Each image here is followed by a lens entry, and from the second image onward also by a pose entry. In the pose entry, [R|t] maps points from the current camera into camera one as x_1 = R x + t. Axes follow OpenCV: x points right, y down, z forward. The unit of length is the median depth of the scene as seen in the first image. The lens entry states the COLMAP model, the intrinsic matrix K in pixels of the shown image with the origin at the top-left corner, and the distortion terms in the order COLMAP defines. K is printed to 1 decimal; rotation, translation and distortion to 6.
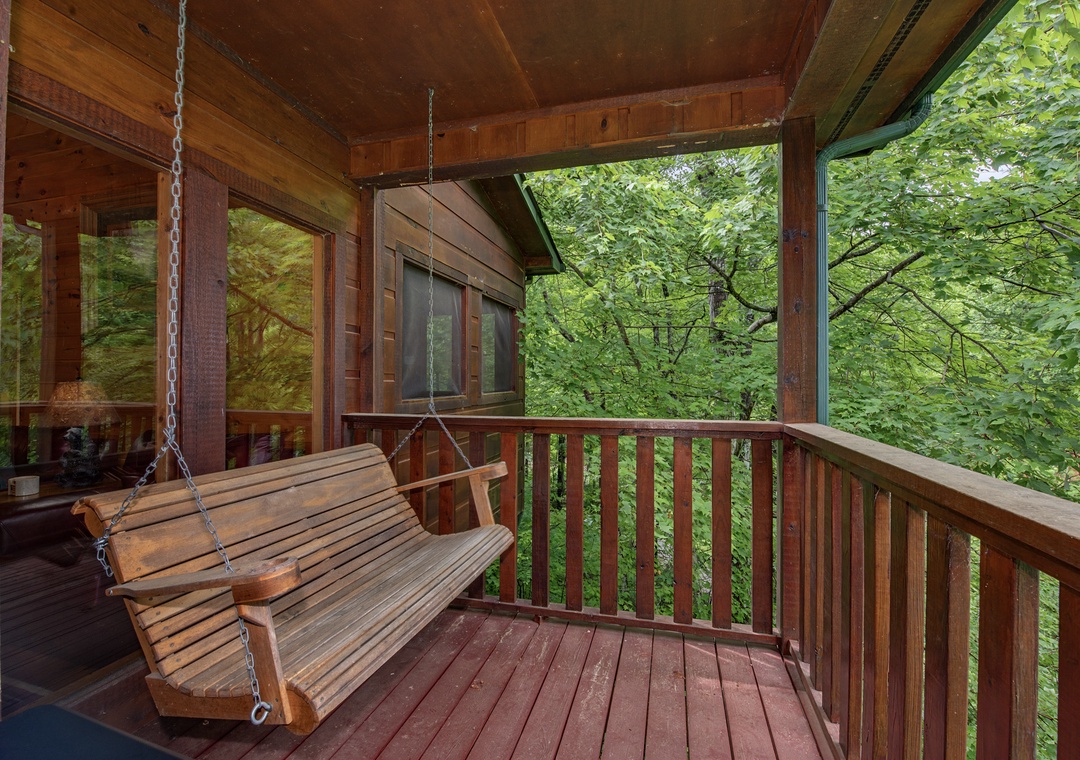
lens RADIAL K [[464.8, 0, 546.3], [0, 464.8, 376.9], [0, 0, 1]] dist [-0.010219, -0.002383]
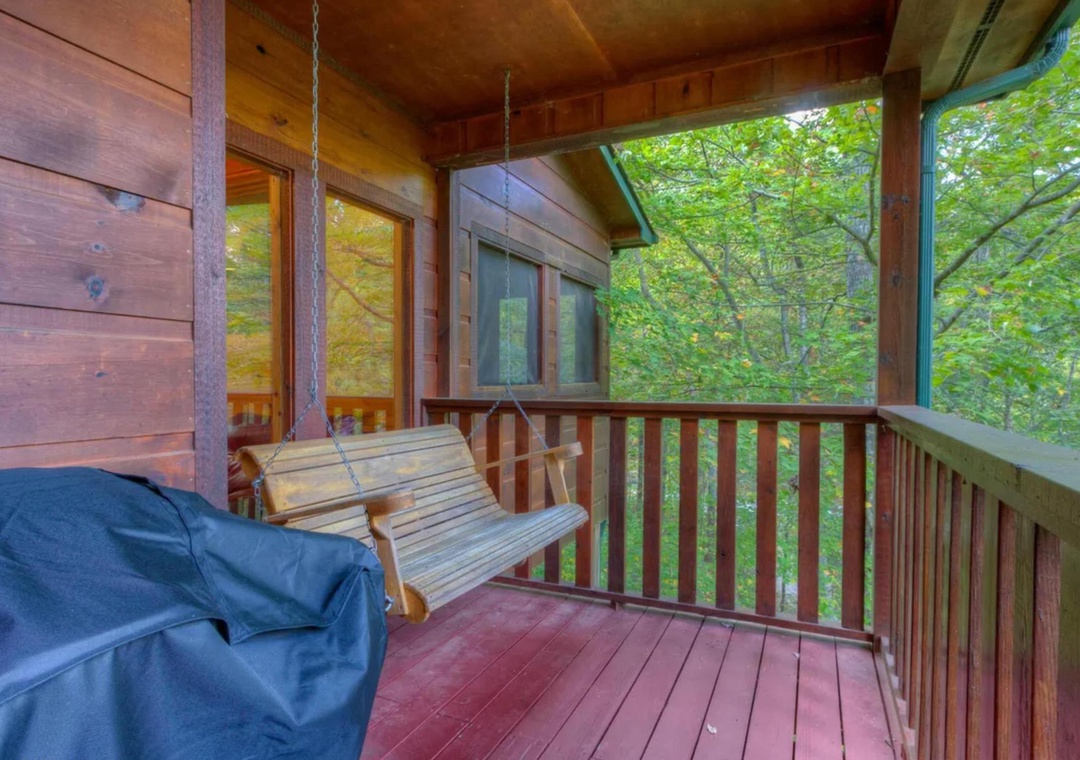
lens RADIAL K [[591.1, 0, 542.1], [0, 591.1, 386.2], [0, 0, 1]] dist [-0.005374, 0.005285]
pose [[0.985253, 0.003740, -0.171062, 0.046765], [-0.000498, 0.999819, 0.018994, 0.036052], [0.171102, -0.018629, 0.985077, -0.263054]]
